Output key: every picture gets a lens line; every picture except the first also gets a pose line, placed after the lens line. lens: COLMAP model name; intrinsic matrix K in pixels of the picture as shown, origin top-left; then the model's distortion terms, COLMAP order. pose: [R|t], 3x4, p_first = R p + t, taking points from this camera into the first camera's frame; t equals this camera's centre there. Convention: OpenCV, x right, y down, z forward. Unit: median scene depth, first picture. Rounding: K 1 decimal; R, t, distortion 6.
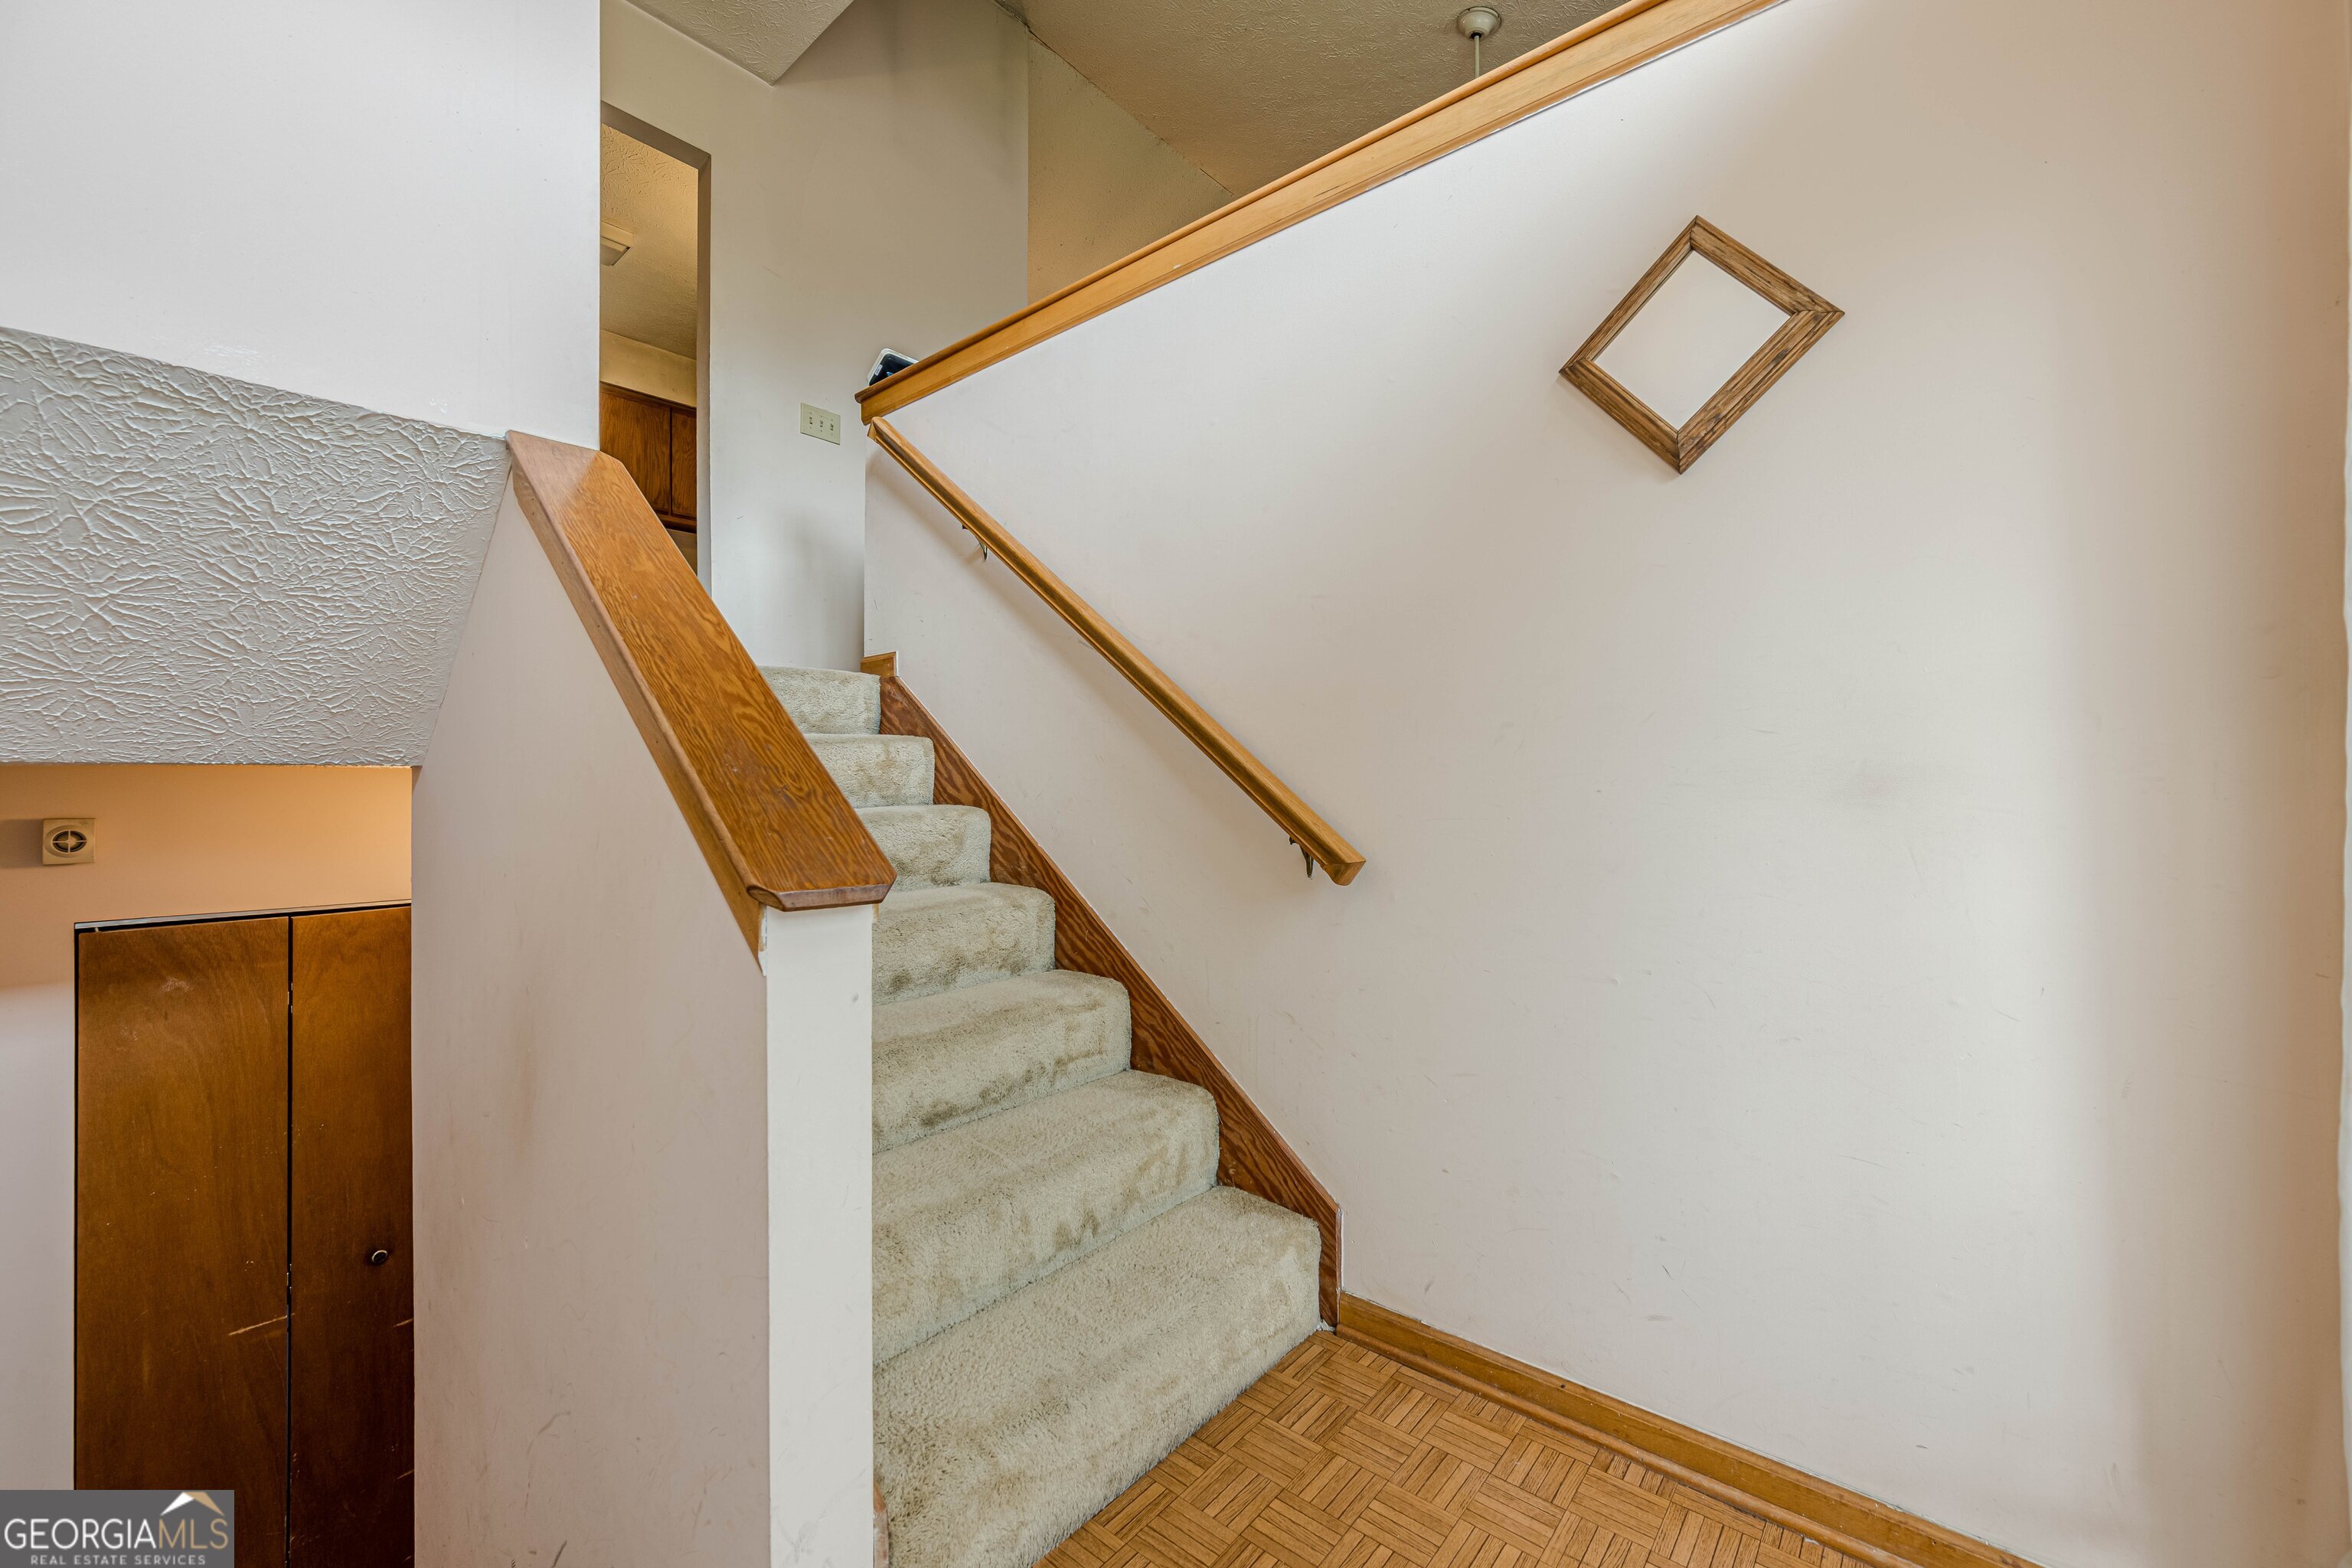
lens RADIAL K [[915.1, 0, 1184.4], [0, 915.1, 786.9], [0, 0, 1]] dist [-0.000901, 0.000888]
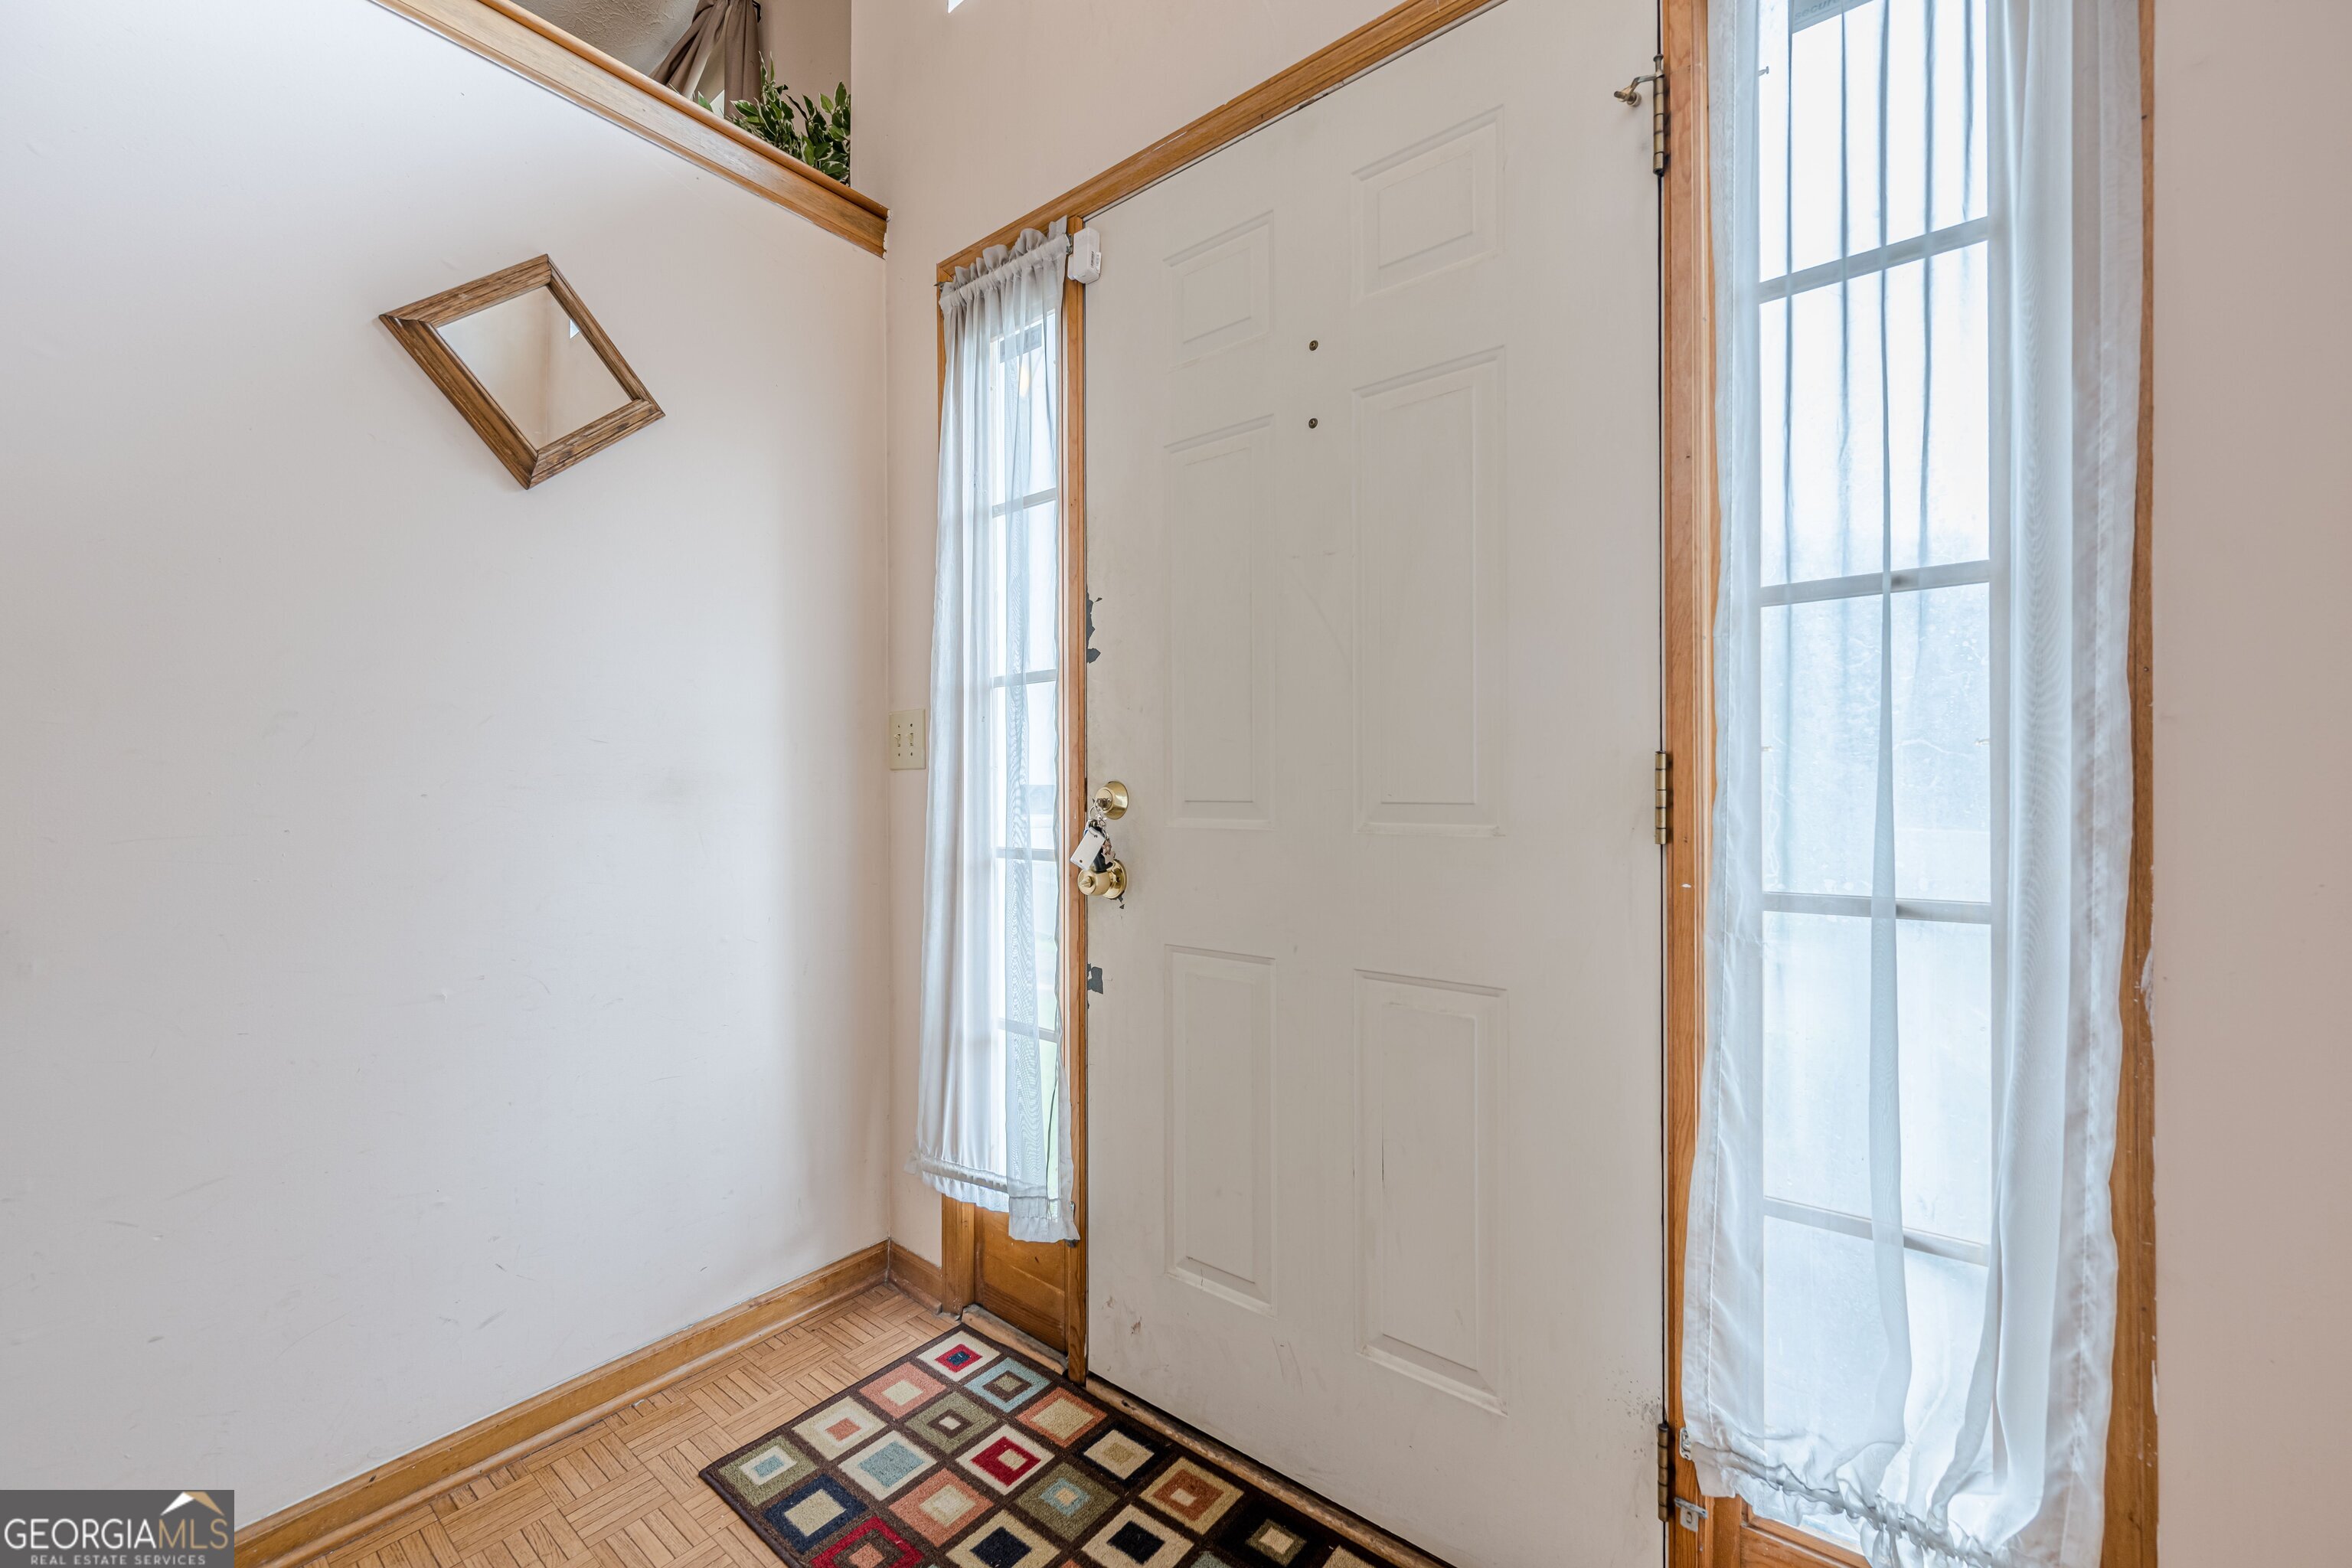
lens RADIAL K [[915.1, 0, 1184.4], [0, 915.1, 786.9], [0, 0, 1]] dist [-0.000901, 0.000888]
pose [[-0.008011, -0.006314, 0.999948, -0.520630], [0.001401, 0.999979, 0.006325, -0.009097], [-0.999967, 0.001452, -0.008002, 0.263970]]
